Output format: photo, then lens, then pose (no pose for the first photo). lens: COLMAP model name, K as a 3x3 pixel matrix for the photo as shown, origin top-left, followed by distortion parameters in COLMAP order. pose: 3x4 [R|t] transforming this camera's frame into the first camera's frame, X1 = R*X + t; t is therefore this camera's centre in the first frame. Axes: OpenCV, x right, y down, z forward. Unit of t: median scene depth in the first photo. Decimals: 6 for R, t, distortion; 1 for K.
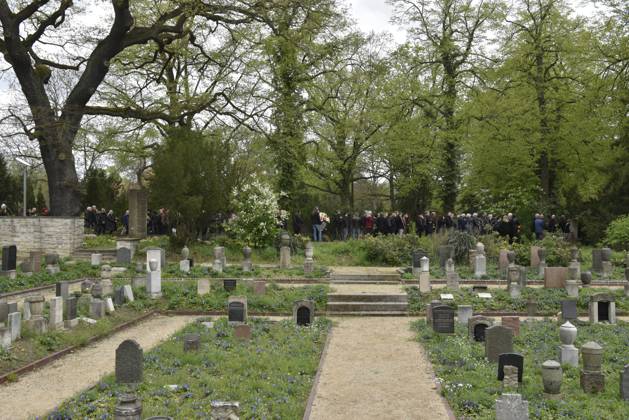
lens RADIAL K [[438.0, 0, 314.5], [0, 438.0, 210.0], [0, 0, 1]] dist [-0.045675, -0.002836]
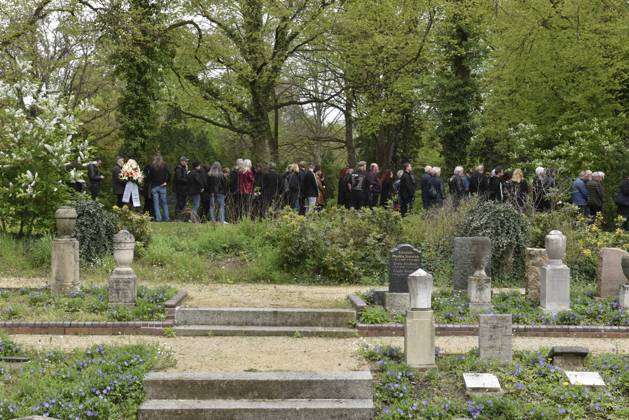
lens RADIAL K [[438.0, 0, 314.5], [0, 438.0, 210.0], [0, 0, 1]] dist [-0.045675, -0.002836]
pose [[0.997224, 0.007276, 0.074105, 0.126900], [-0.011338, 0.998447, 0.054539, 0.036231], [-0.073593, -0.055228, 0.995758, 0.604010]]
